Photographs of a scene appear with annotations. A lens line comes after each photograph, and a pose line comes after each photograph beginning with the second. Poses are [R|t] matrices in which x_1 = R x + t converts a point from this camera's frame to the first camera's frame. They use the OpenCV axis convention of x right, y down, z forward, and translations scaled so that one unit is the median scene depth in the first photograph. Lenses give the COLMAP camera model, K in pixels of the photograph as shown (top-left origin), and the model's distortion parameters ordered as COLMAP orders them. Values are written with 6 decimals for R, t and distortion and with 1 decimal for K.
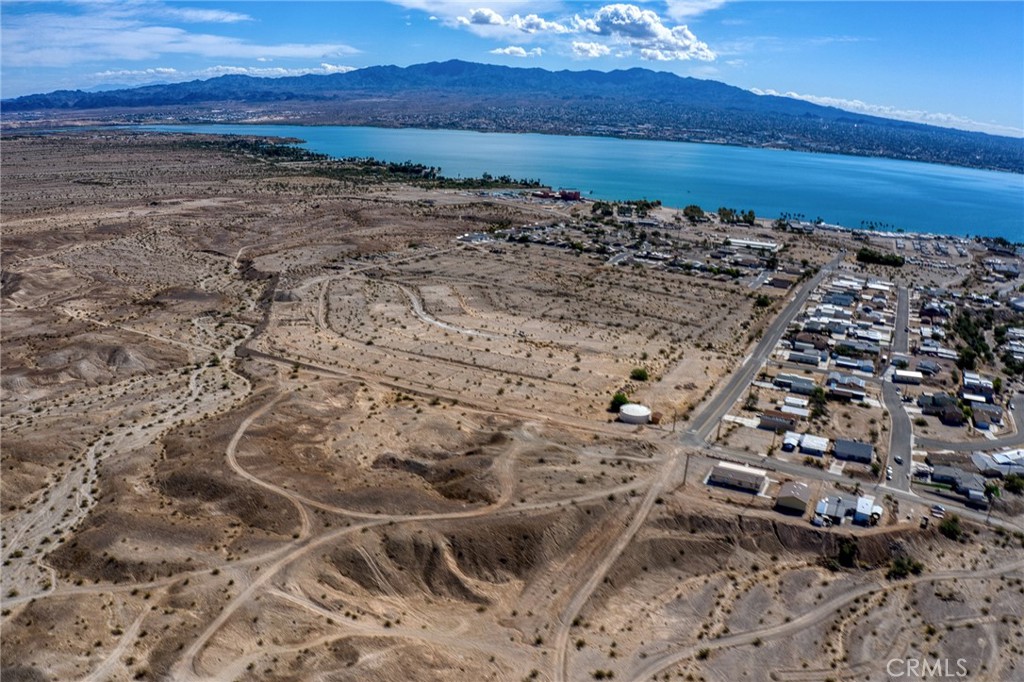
lens RADIAL K [[804.7, 0, 515.3], [0, 804.7, 326.6], [0, 0, 1]] dist [-0.202044, 0.027179]
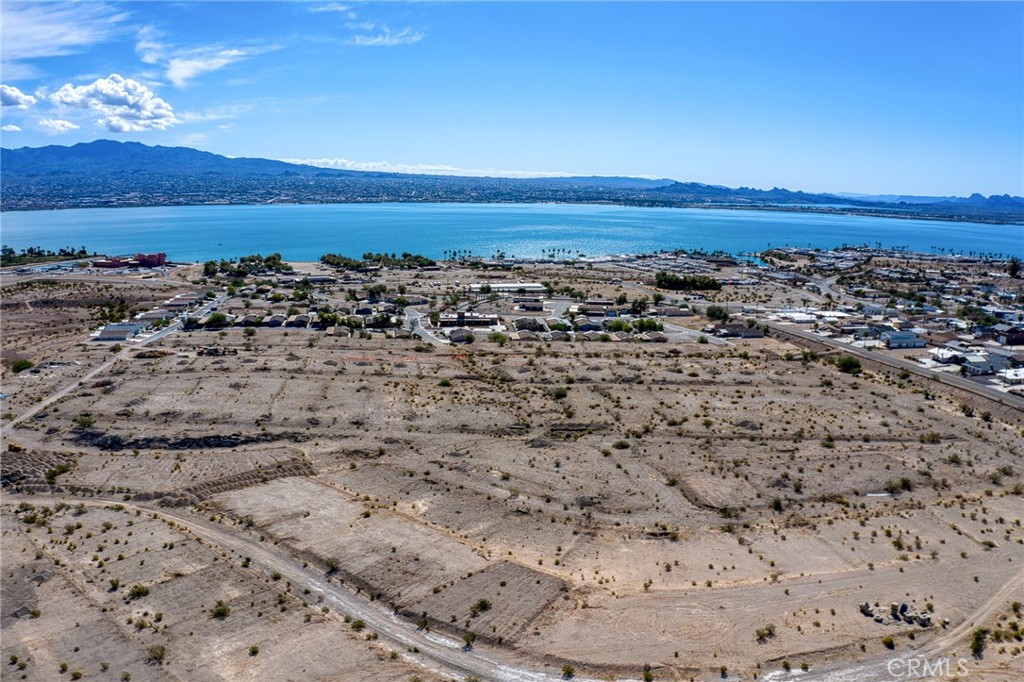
lens RADIAL K [[804.7, 0, 512.6], [0, 804.7, 327.5], [0, 0, 1]] dist [-0.202044, 0.027179]
pose [[0.799647, -0.131036, 0.585998, -0.105304], [0.177124, 0.983950, -0.021678, -0.047621], [-0.573752, 0.121129, 0.810022, 0.379039]]
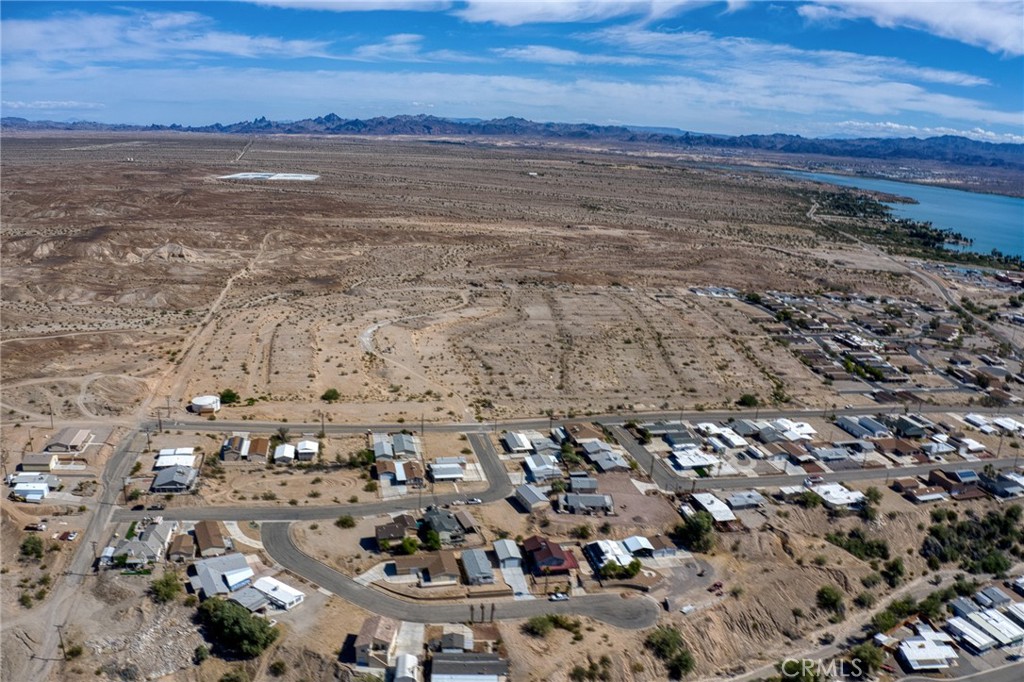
lens RADIAL K [[804.7, 0, 517.1], [0, 804.7, 326.9], [0, 0, 1]] dist [-0.202044, 0.027179]
pose [[0.638905, 0.172563, -0.749681, 0.389956], [-0.223631, 0.974093, 0.033632, -0.040439], [0.736063, 0.146165, 0.660944, 0.192511]]
